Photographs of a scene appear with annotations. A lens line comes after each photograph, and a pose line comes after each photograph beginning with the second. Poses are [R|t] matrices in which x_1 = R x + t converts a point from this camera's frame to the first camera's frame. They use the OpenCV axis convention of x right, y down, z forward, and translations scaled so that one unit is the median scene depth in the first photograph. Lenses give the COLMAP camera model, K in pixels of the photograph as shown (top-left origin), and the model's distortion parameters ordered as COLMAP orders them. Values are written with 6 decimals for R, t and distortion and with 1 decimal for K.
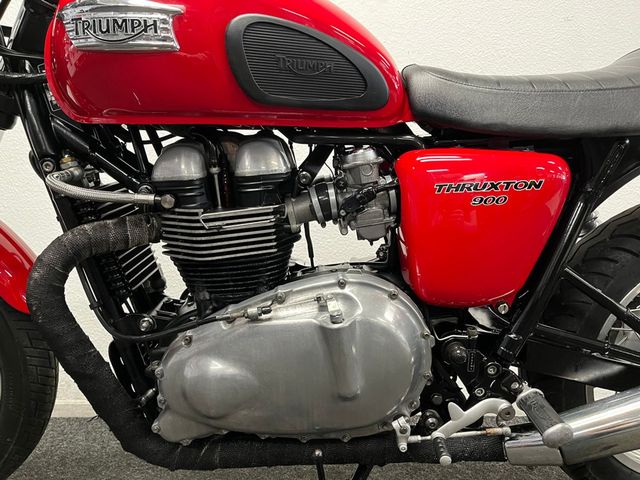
lens RADIAL K [[484.1, 0, 320.0], [0, 484.1, 240.0], [0, 0, 1]] dist [-0.003554, -0.007032]
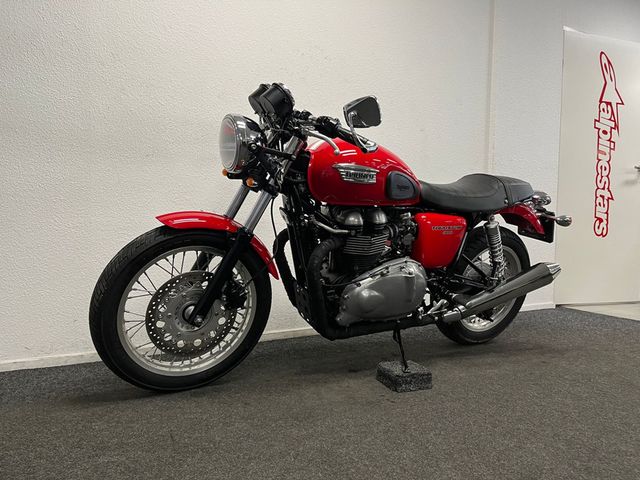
lens RADIAL K [[484.1, 0, 320.0], [0, 484.1, 240.0], [0, 0, 1]] dist [-0.003554, -0.007032]
pose [[0.881808, -0.008717, 0.471528, -1.706914], [-0.015359, 0.998768, 0.047187, -0.160829], [-0.471358, -0.048852, 0.880588, -1.231221]]
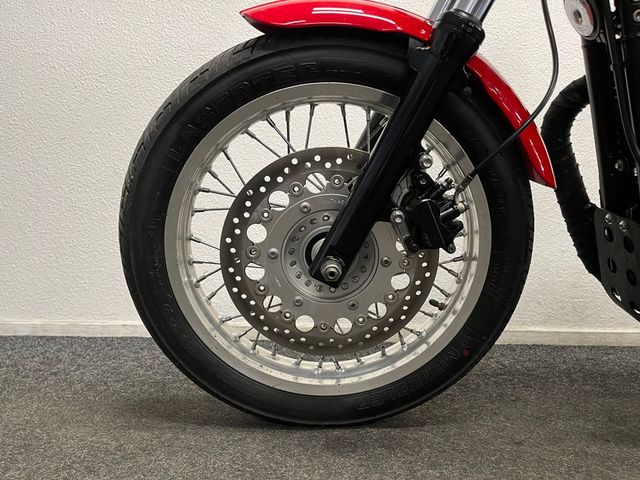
lens RADIAL K [[490.2, 0, 331.2], [0, 490.2, 239.0], [0, 0, 1]] dist [0.068665, -0.000904]
pose [[0.999788, 0.019976, -0.005071, -1.128794], [-0.019553, 0.997146, 0.072918, 0.215290], [0.006513, -0.072804, 0.997325, 0.131829]]
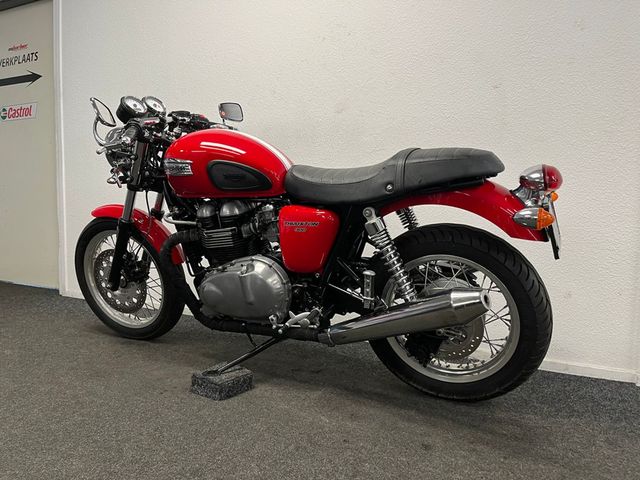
lens RADIAL K [[487.9, 0, 316.3], [0, 487.9, 241.7], [0, 0, 1]] dist [-0.001867, -0.010006]
pose [[0.885358, 0.049785, -0.462237, 1.503702], [-0.023446, 0.997766, 0.062557, -0.170262], [0.464319, -0.044548, 0.884547, -1.089563]]
